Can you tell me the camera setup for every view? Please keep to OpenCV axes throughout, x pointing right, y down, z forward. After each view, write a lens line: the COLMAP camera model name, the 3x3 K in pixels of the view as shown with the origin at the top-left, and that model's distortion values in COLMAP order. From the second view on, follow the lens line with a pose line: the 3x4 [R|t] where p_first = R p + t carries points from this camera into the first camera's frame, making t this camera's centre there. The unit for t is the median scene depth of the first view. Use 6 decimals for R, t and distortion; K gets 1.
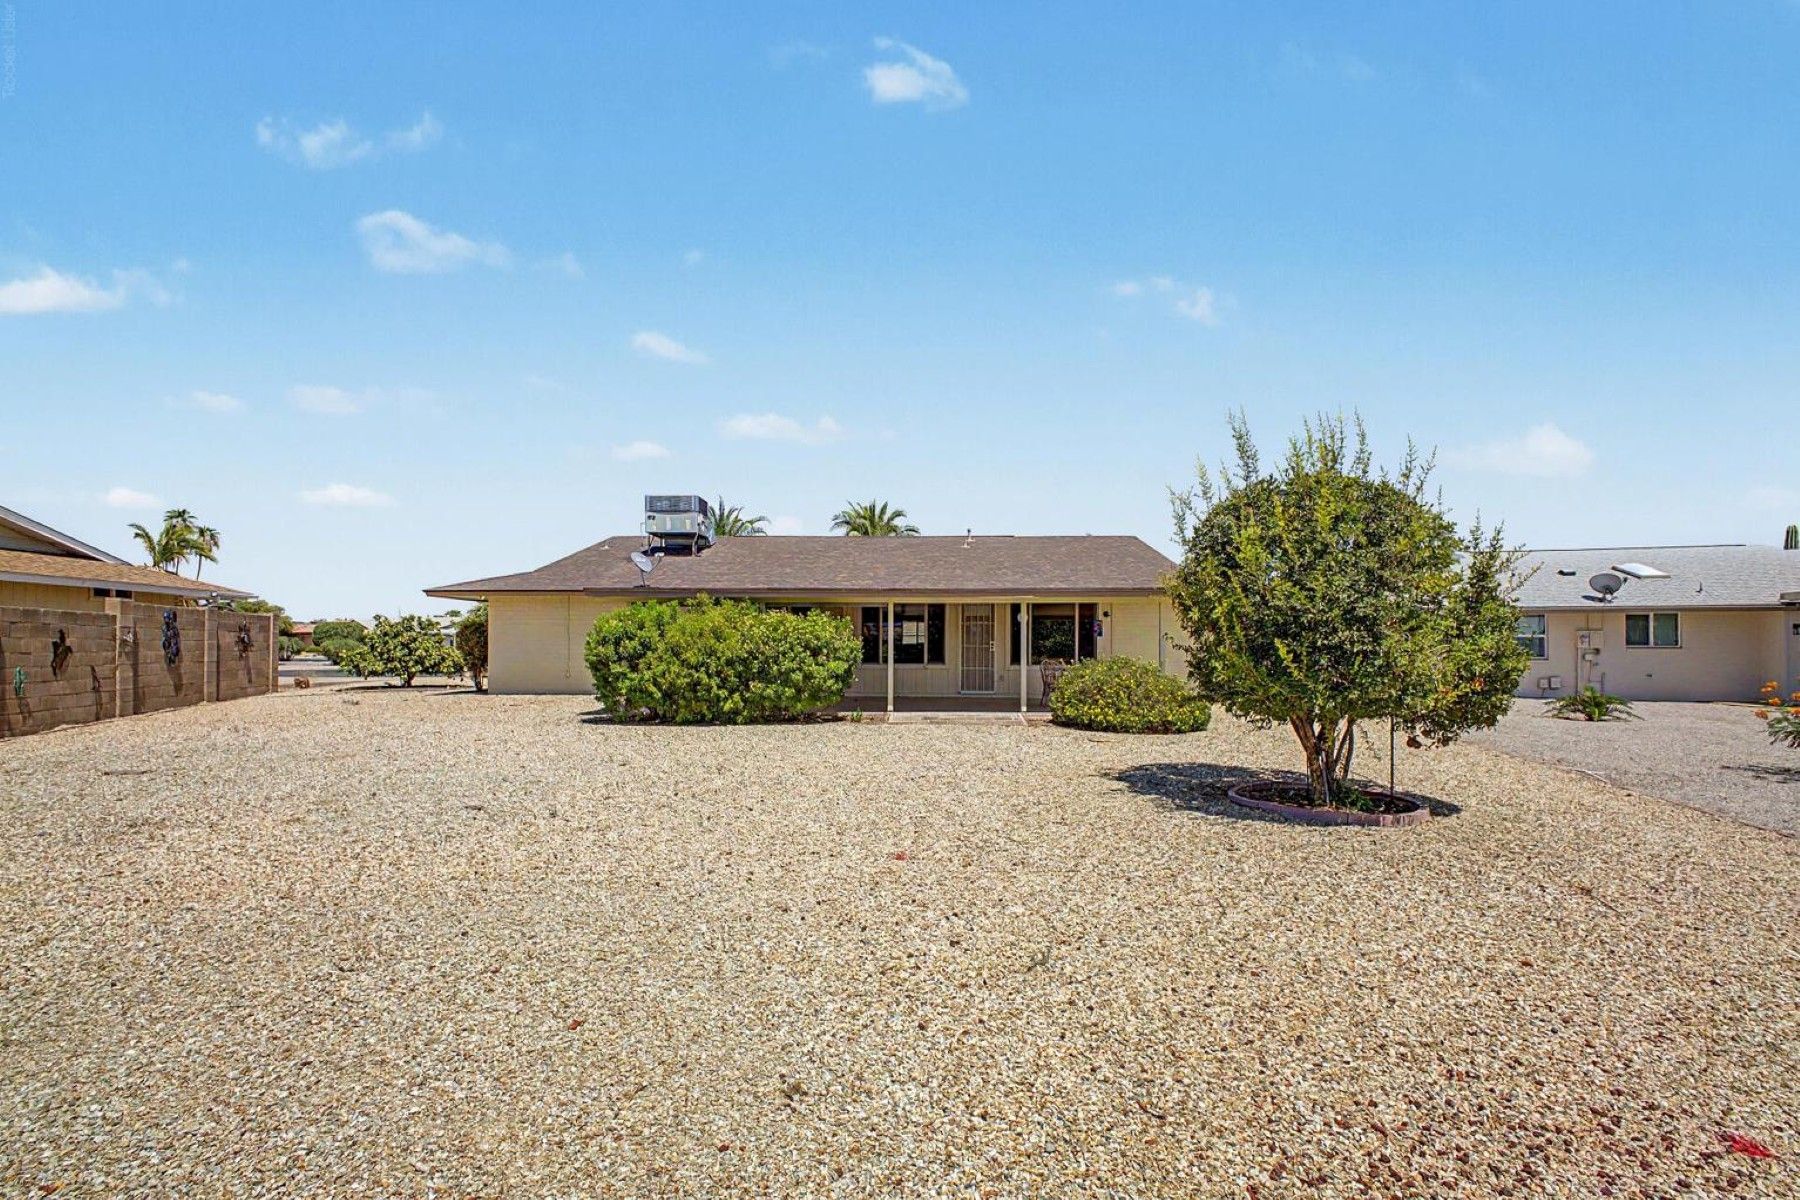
lens RADIAL K [[716.0, 0, 903.5], [0, 716.0, 603.9], [0, 0, 1]] dist [0.022437, -0.007262]
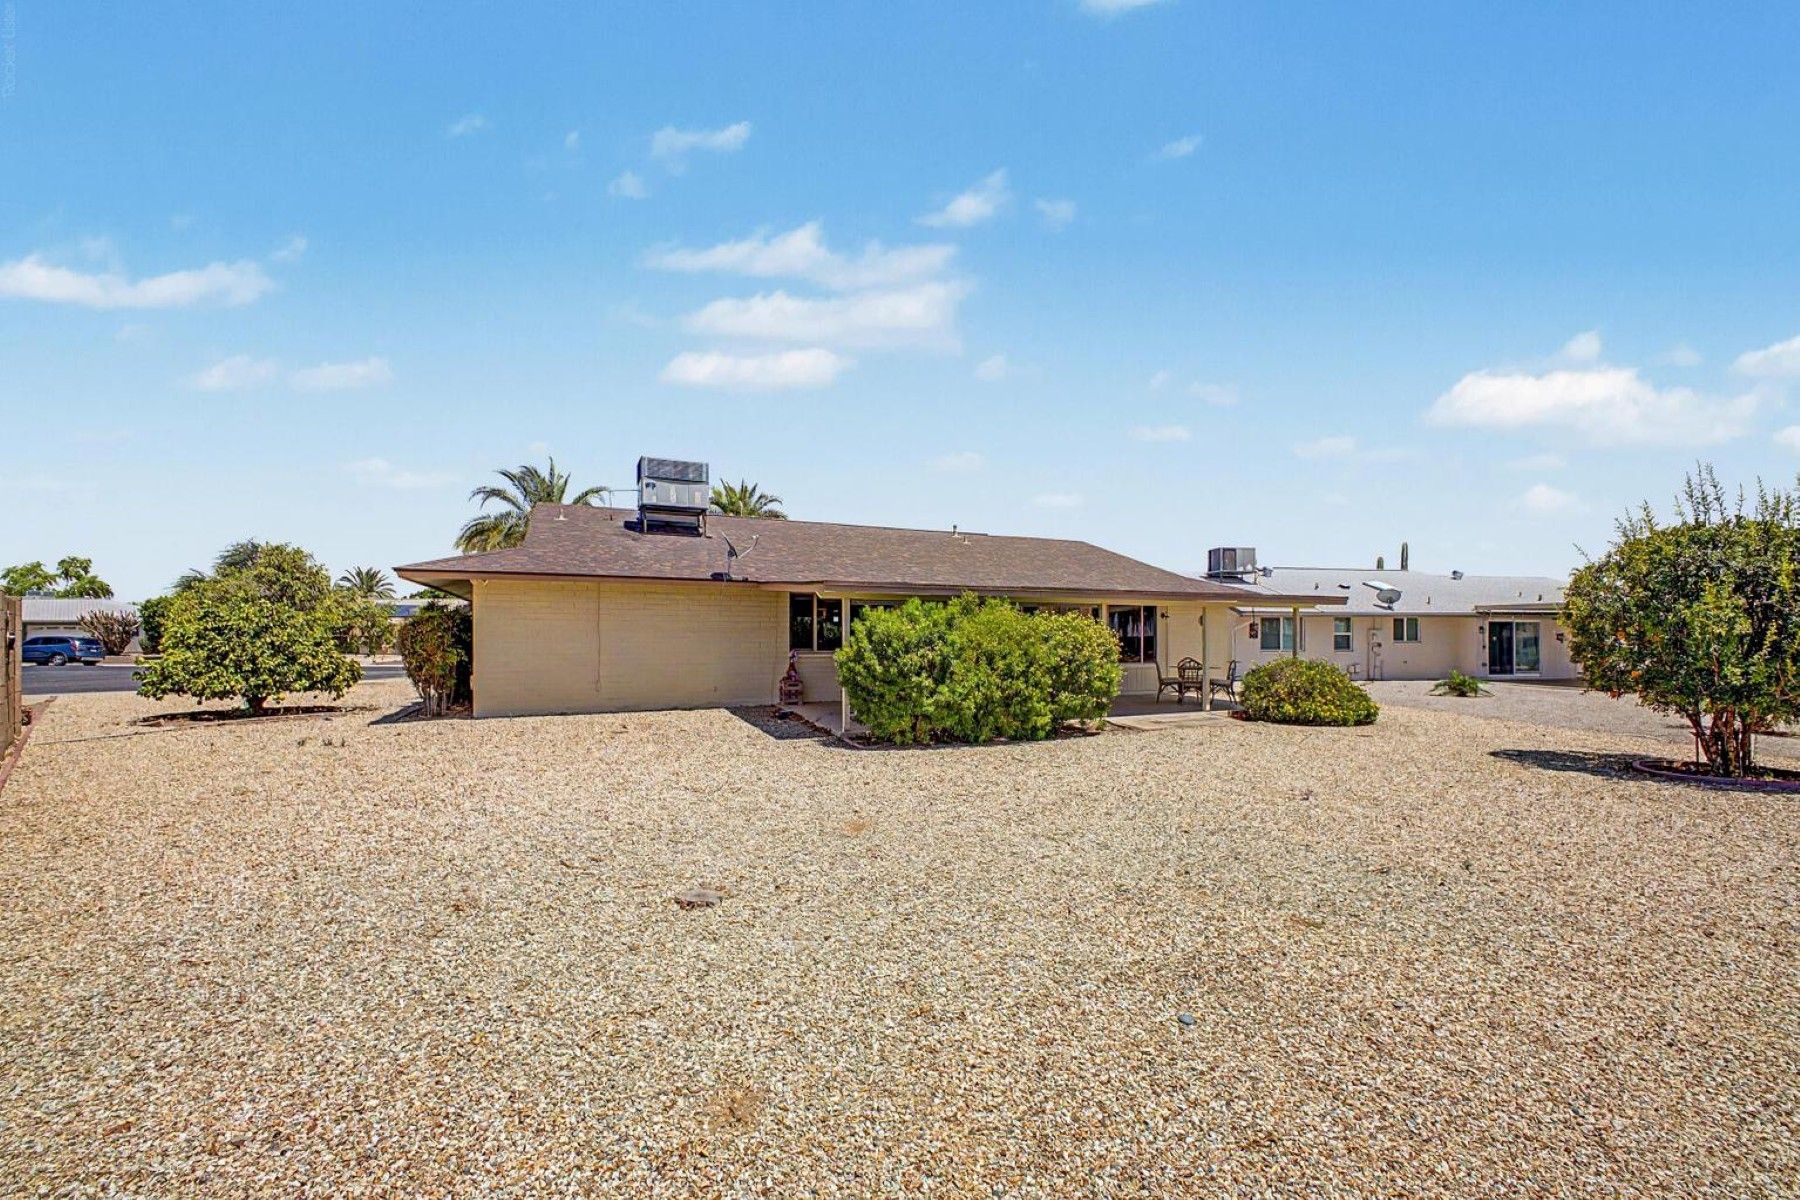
lens RADIAL K [[716.0, 0, 901.0], [0, 716.0, 598.7], [0, 0, 1]] dist [0.022437, -0.007262]
pose [[0.896408, 0.020950, 0.442735, -0.483933], [-0.025230, 0.999675, 0.003777, -0.004874], [-0.442511, -0.014556, 0.896645, 0.167834]]
